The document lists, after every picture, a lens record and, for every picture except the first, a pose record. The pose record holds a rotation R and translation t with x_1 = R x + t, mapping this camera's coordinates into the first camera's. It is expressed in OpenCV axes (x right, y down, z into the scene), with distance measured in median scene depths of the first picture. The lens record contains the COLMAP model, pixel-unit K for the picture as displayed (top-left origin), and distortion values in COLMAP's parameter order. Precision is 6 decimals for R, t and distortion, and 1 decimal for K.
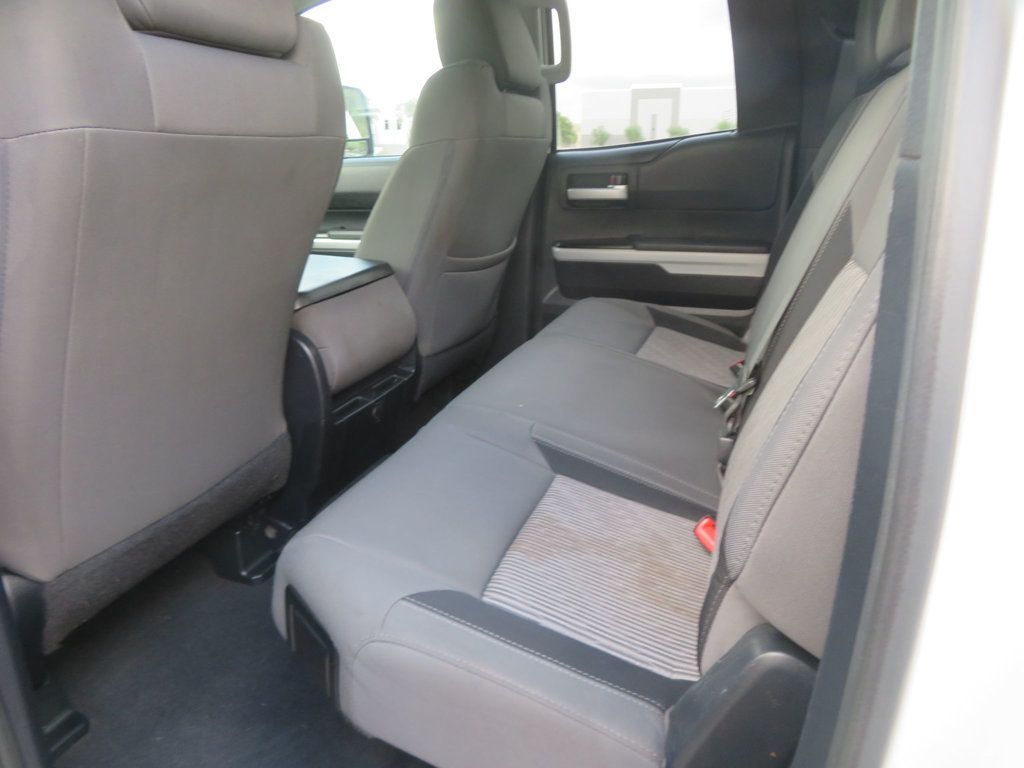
lens RADIAL K [[742.8, 0, 504.2], [0, 742.8, 383.7], [0, 0, 1]] dist [-0.004376, 0.009184]
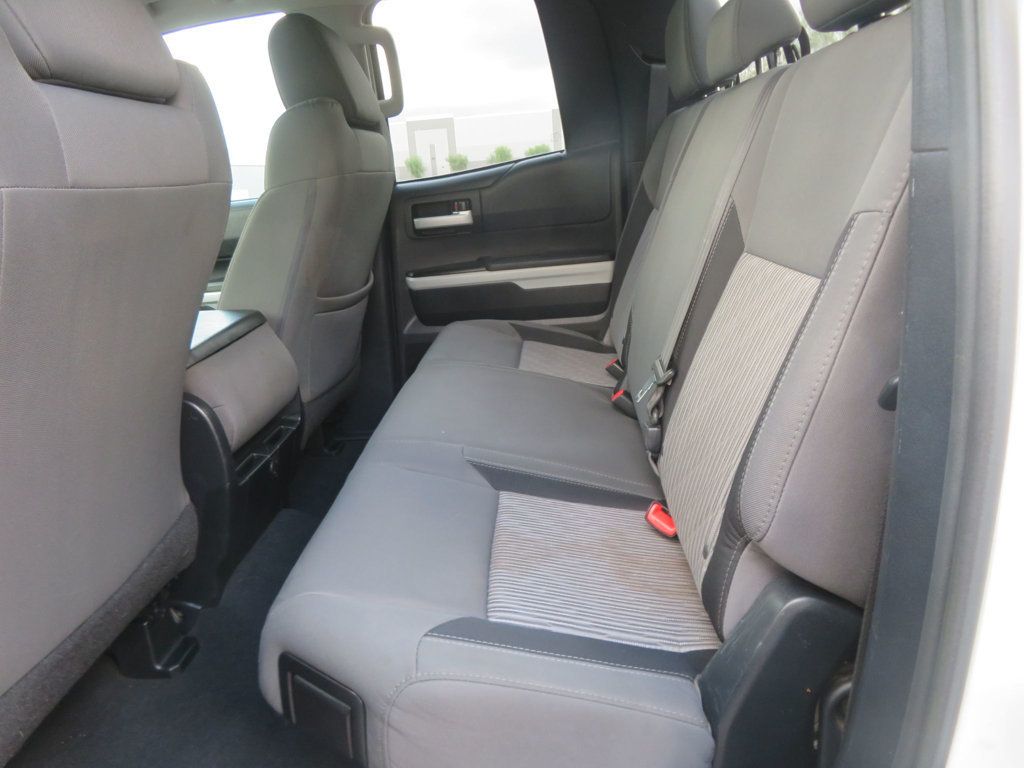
lens RADIAL K [[742.8, 0, 507.8], [0, 742.8, 385.3], [0, 0, 1]] dist [-0.004376, 0.009184]
pose [[0.957693, -0.145023, 0.248582, -0.124812], [0.154155, 0.987890, -0.017567, -0.001705], [-0.243025, 0.055144, 0.968451, 0.001578]]
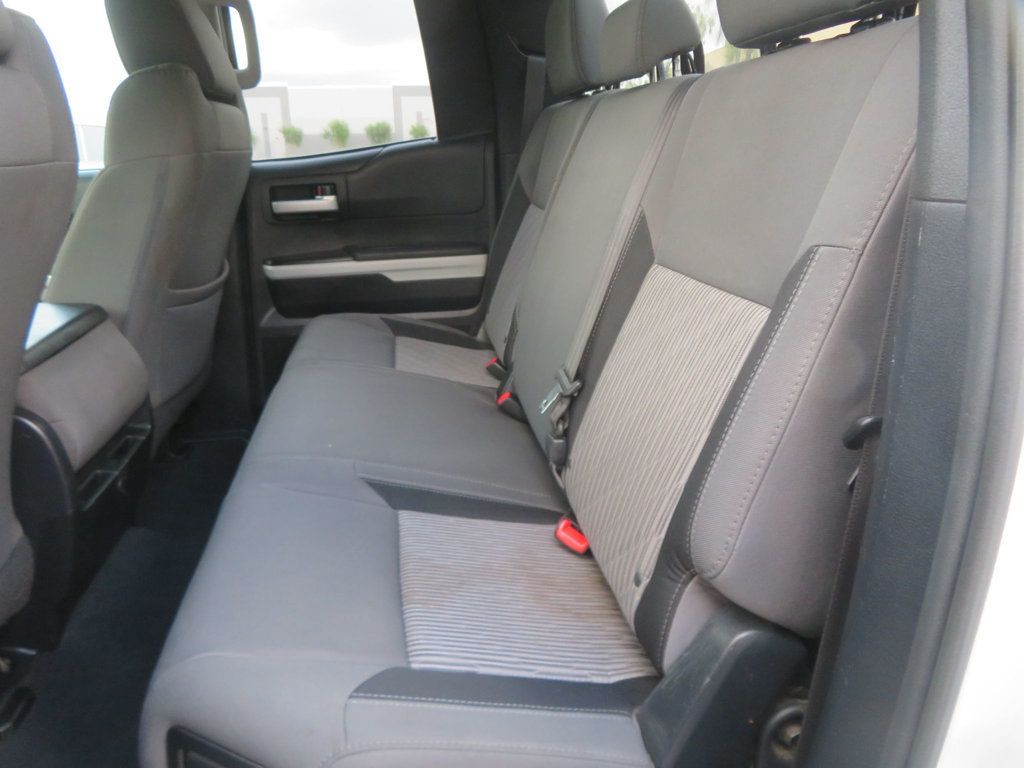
lens RADIAL K [[742.8, 0, 508.4], [0, 742.8, 385.9], [0, 0, 1]] dist [-0.004376, 0.009184]
pose [[0.883318, -0.158066, 0.441320, -0.164190], [0.156114, 0.986888, 0.041003, -0.043513], [-0.442015, 0.032678, 0.896412, 0.066280]]
